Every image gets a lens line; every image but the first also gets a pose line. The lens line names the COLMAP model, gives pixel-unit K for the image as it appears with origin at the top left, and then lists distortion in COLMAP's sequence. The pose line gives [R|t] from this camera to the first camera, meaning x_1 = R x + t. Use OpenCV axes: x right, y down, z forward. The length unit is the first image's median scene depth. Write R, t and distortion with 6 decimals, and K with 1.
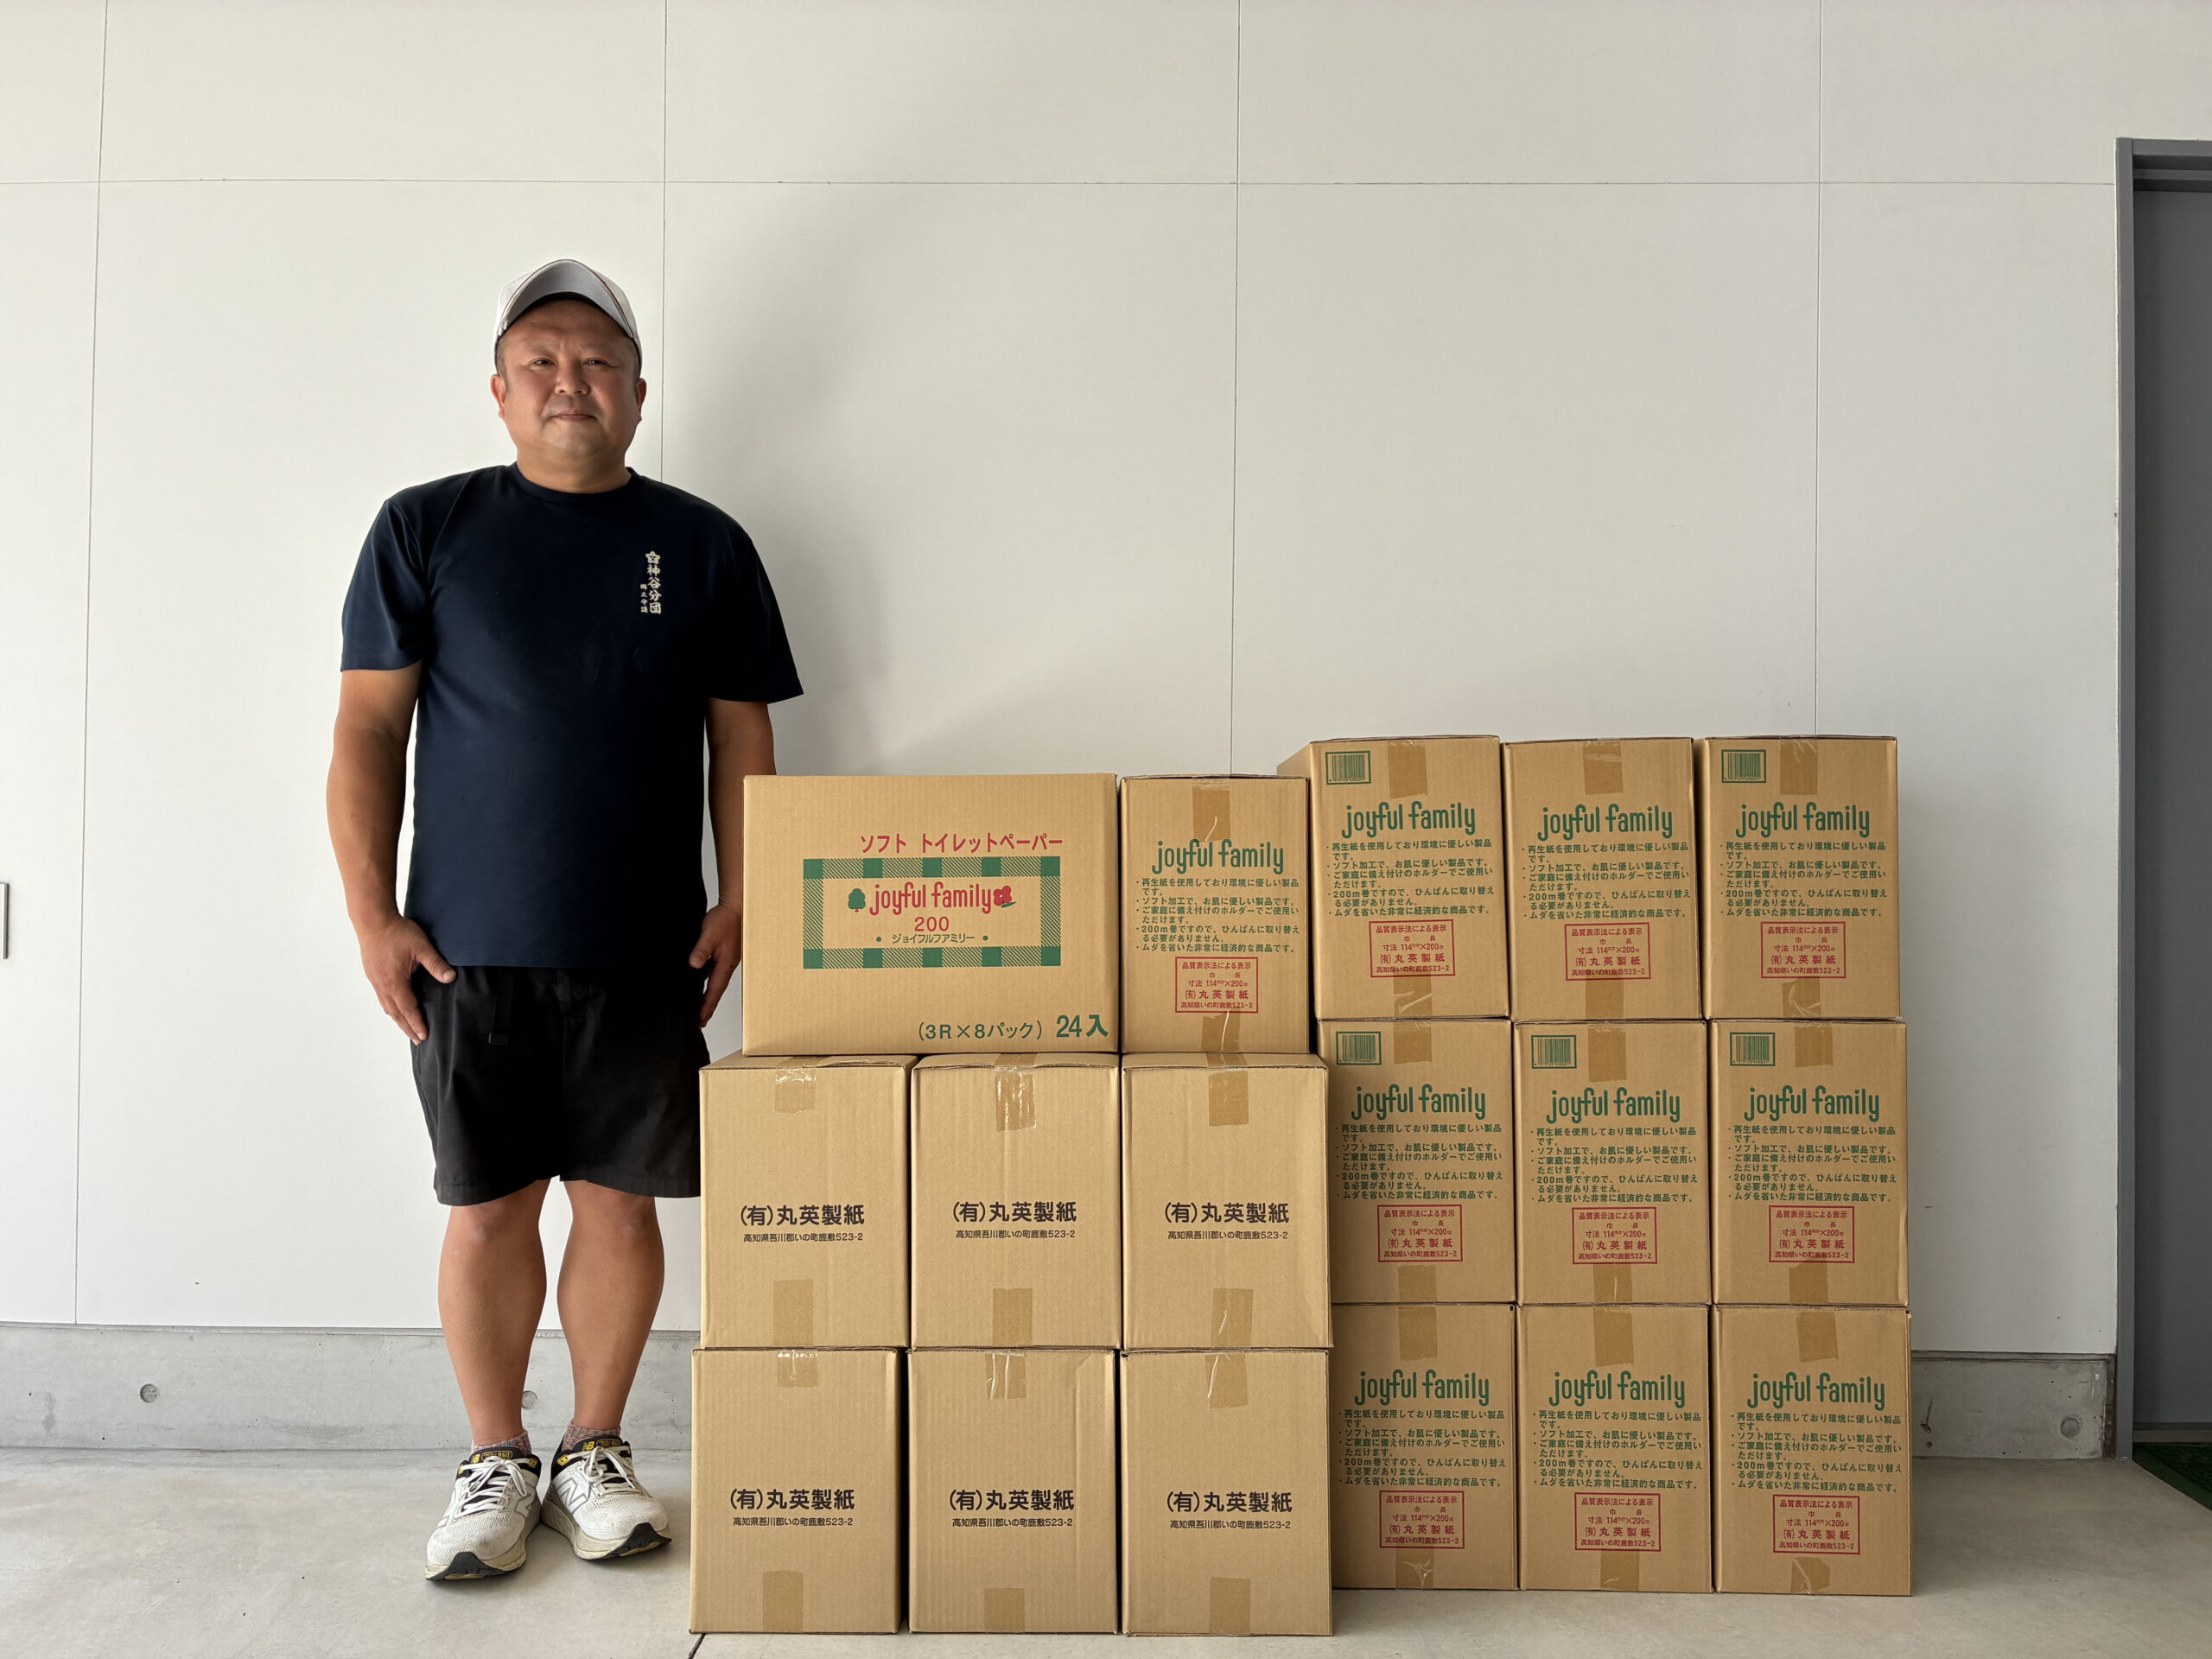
lens RADIAL K [[1662.9, 0, 1152.1], [0, 1662.9, 827.1], [0, 0, 1]] dist [0.006286, 0.005421]
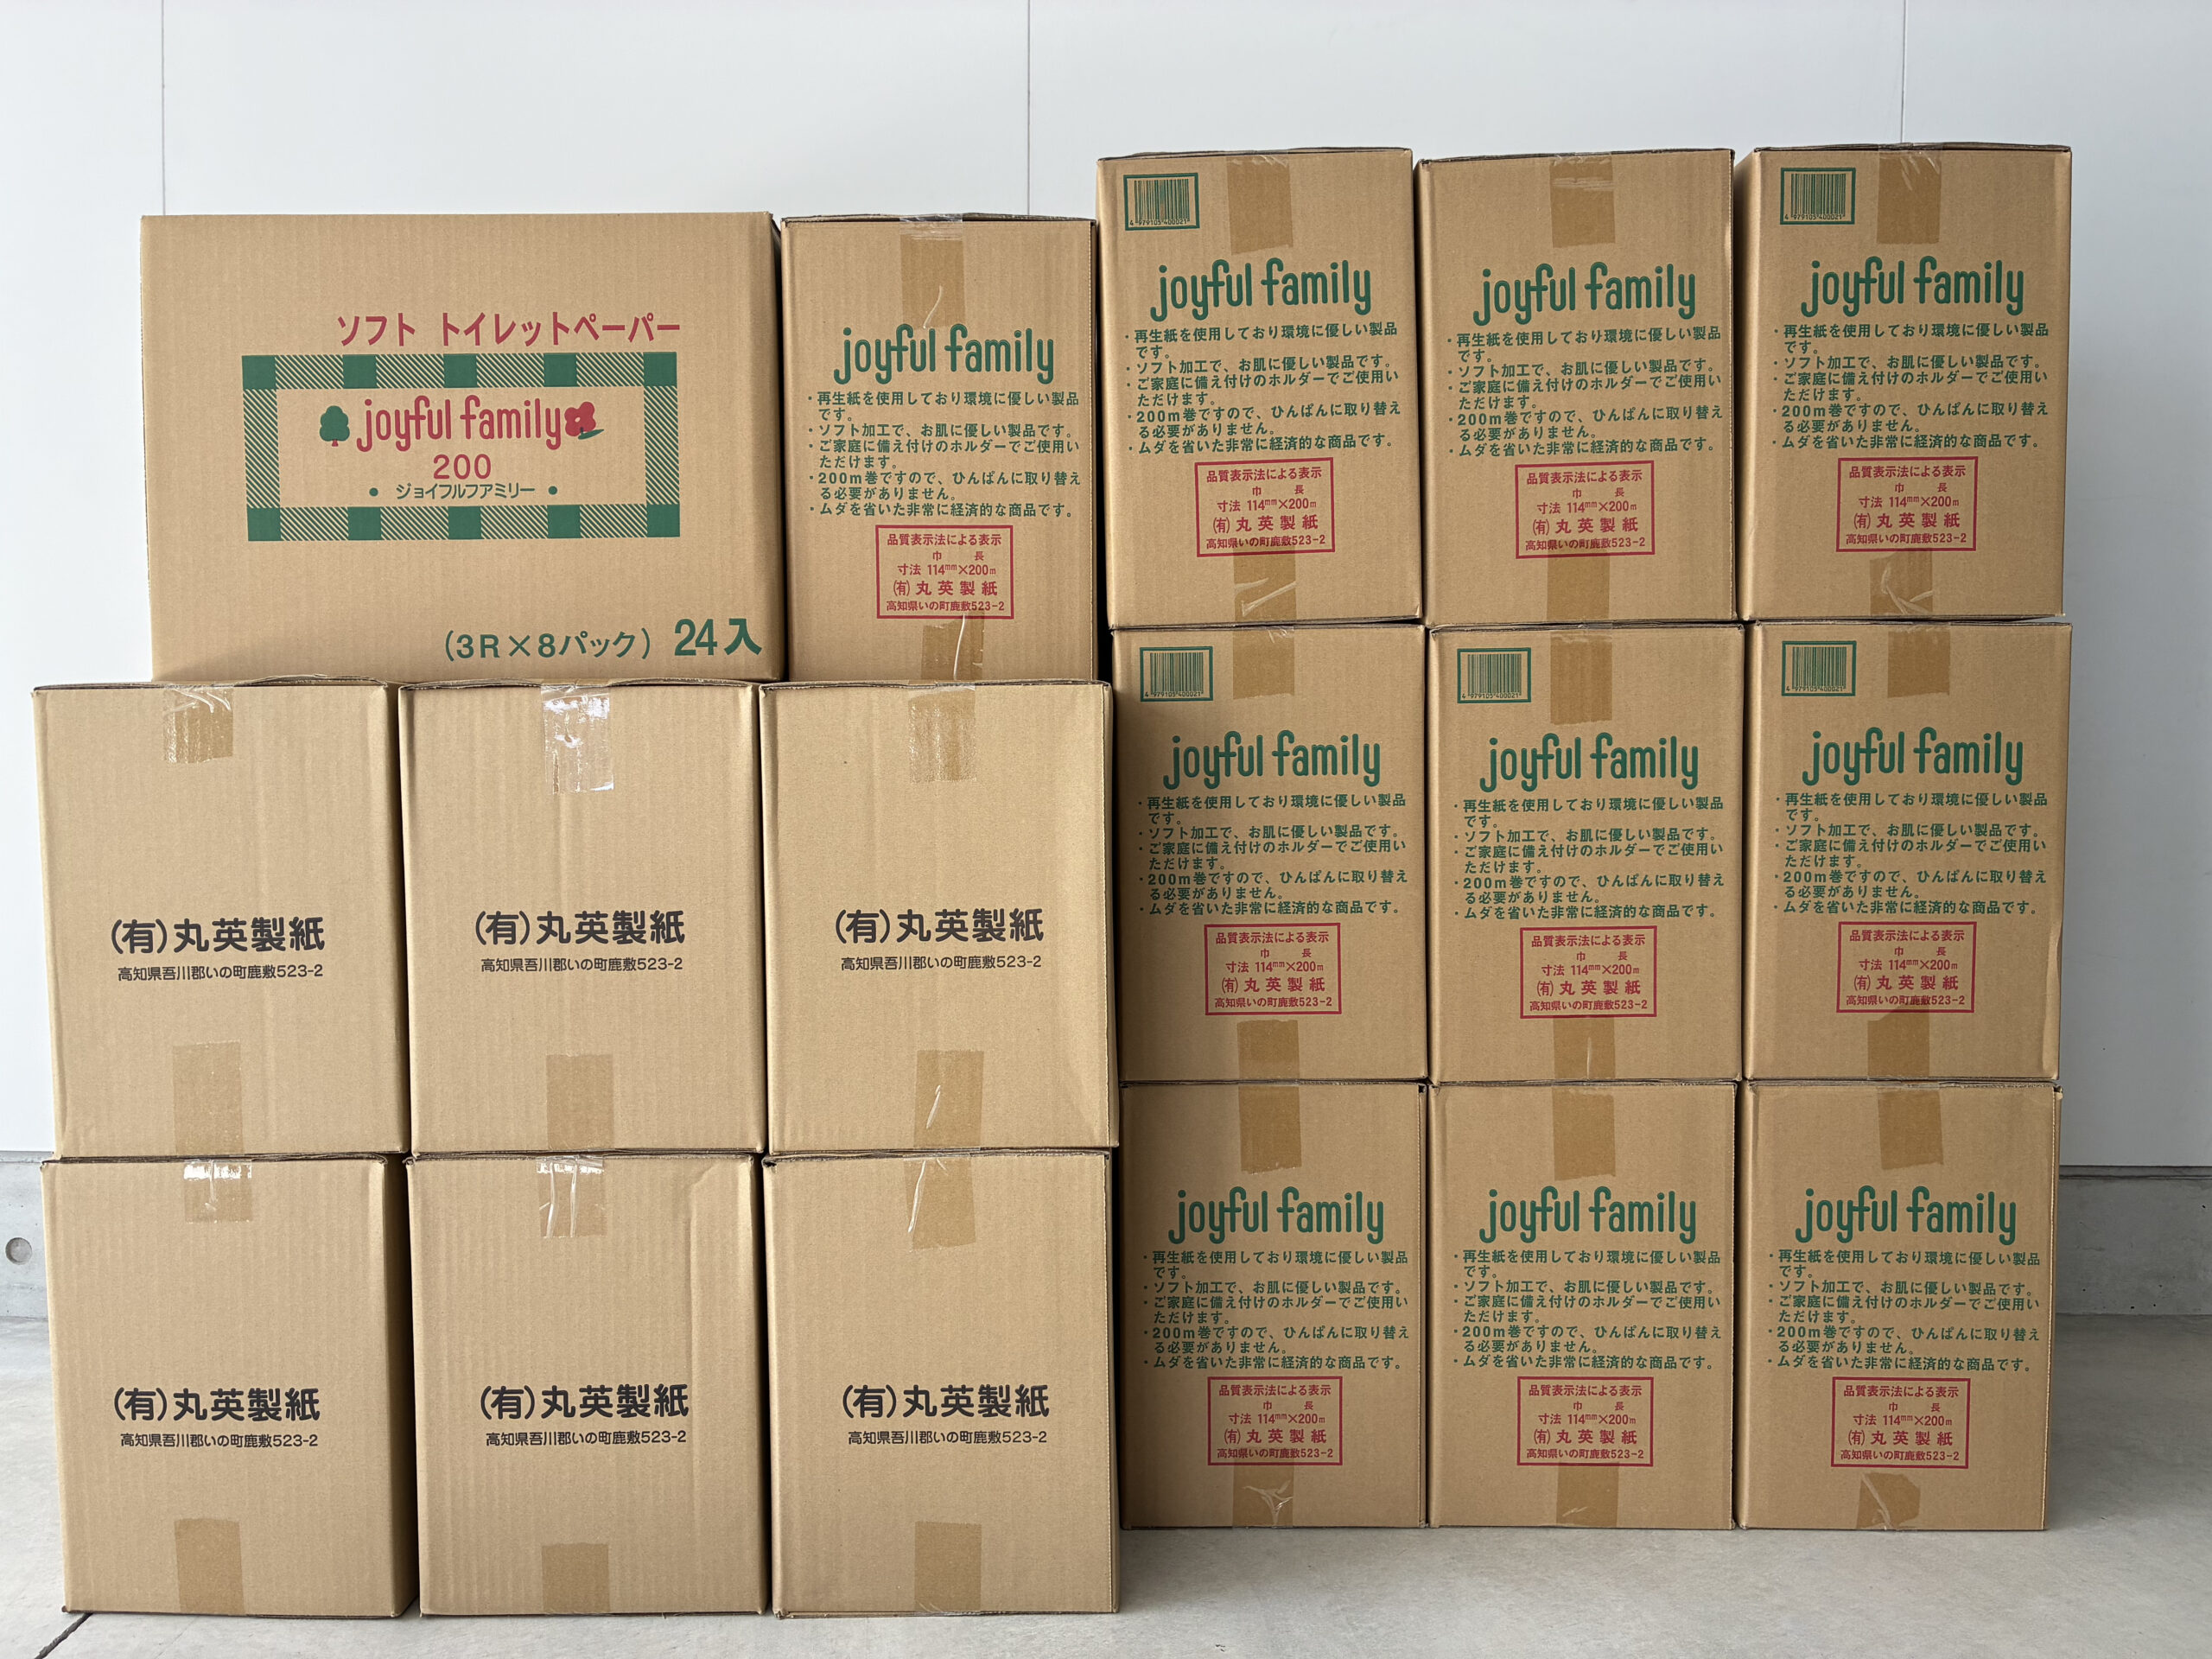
lens RADIAL K [[1682.7, 0, 1106.0], [0, 1682.7, 829.5], [0, 0, 1]] dist [0.007256, 0.007027]
pose [[0.999908, -0.005898, 0.012175, 0.091659], [0.004939, 0.996988, 0.077398, 0.143435], [-0.012594, -0.077331, 0.996926, 0.383609]]
